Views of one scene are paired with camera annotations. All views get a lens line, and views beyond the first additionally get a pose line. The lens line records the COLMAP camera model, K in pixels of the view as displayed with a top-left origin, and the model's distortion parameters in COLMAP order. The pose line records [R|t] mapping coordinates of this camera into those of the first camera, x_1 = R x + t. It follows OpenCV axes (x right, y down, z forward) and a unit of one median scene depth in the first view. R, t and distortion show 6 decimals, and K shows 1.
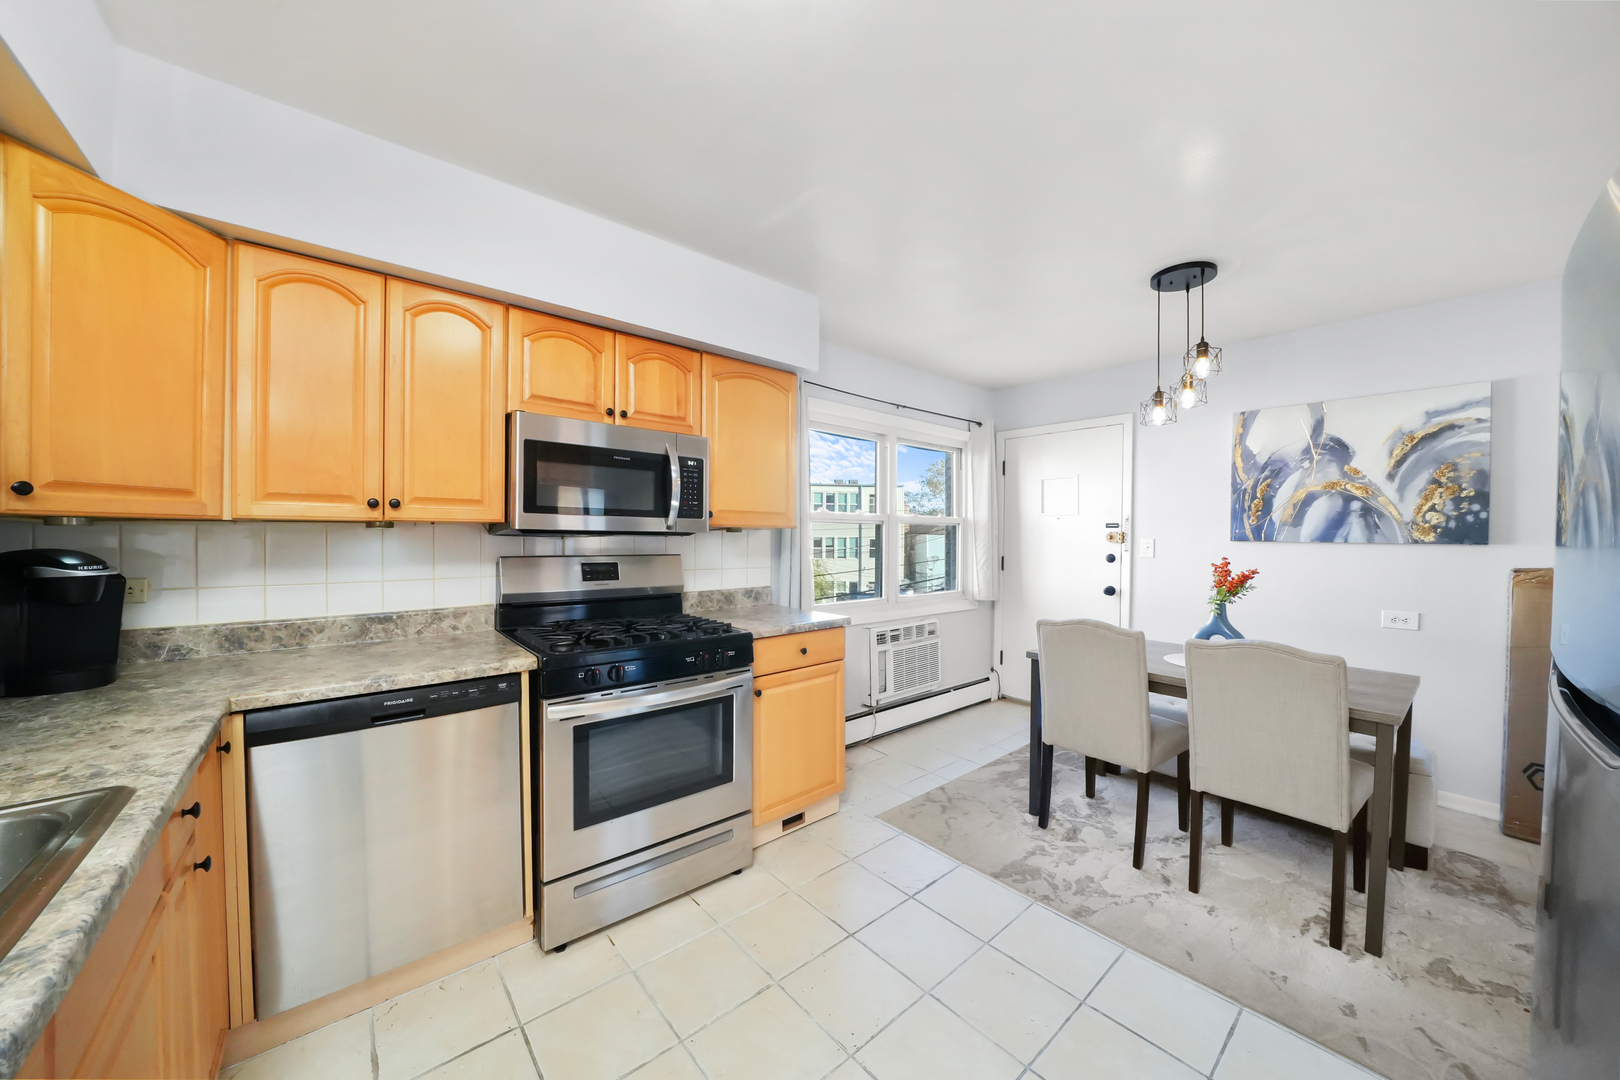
lens RADIAL K [[556.9, 0, 812.7], [0, 556.9, 542.4], [0, 0, 1]] dist [-0.023067, 0.000102]
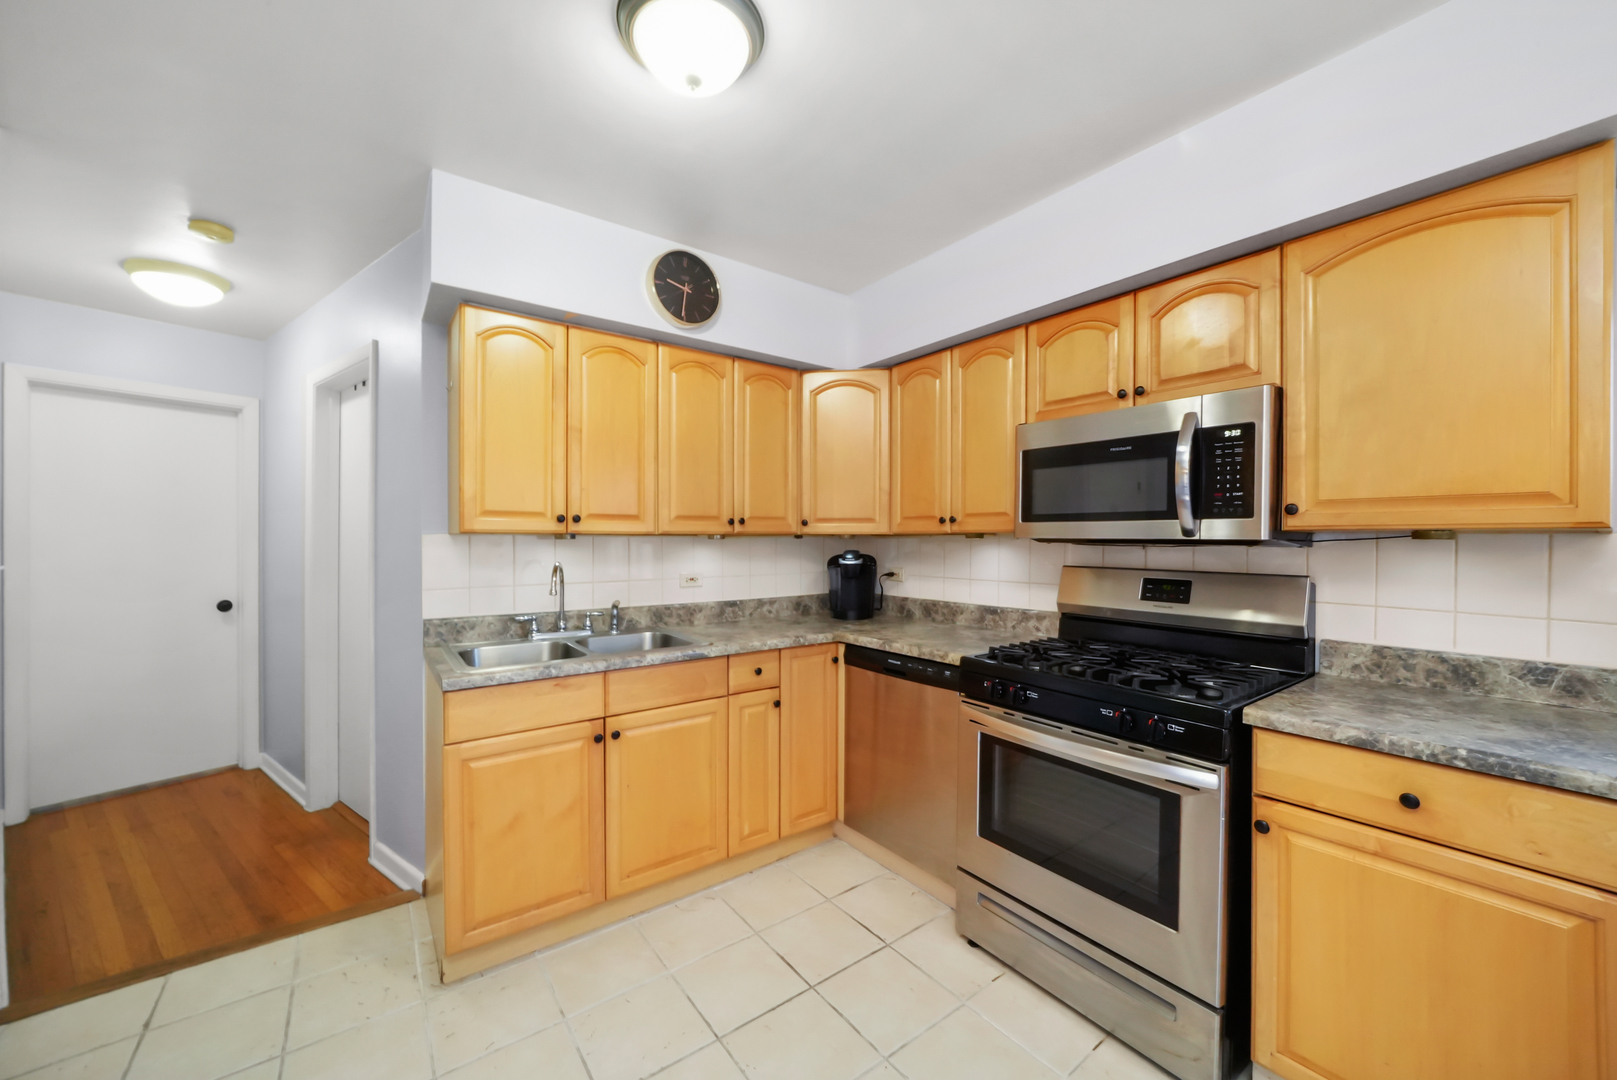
lens RADIAL K [[603.0, 0, 806.6], [0, 603.0, 541.4], [0, 0, 1]] dist [-0.012415, 0.000140]
pose [[-0.065035, -0.005759, -0.997866, 0.443599], [-0.017201, 0.999841, -0.004649, -0.004135], [0.997735, 0.016862, -0.065124, 0.479792]]
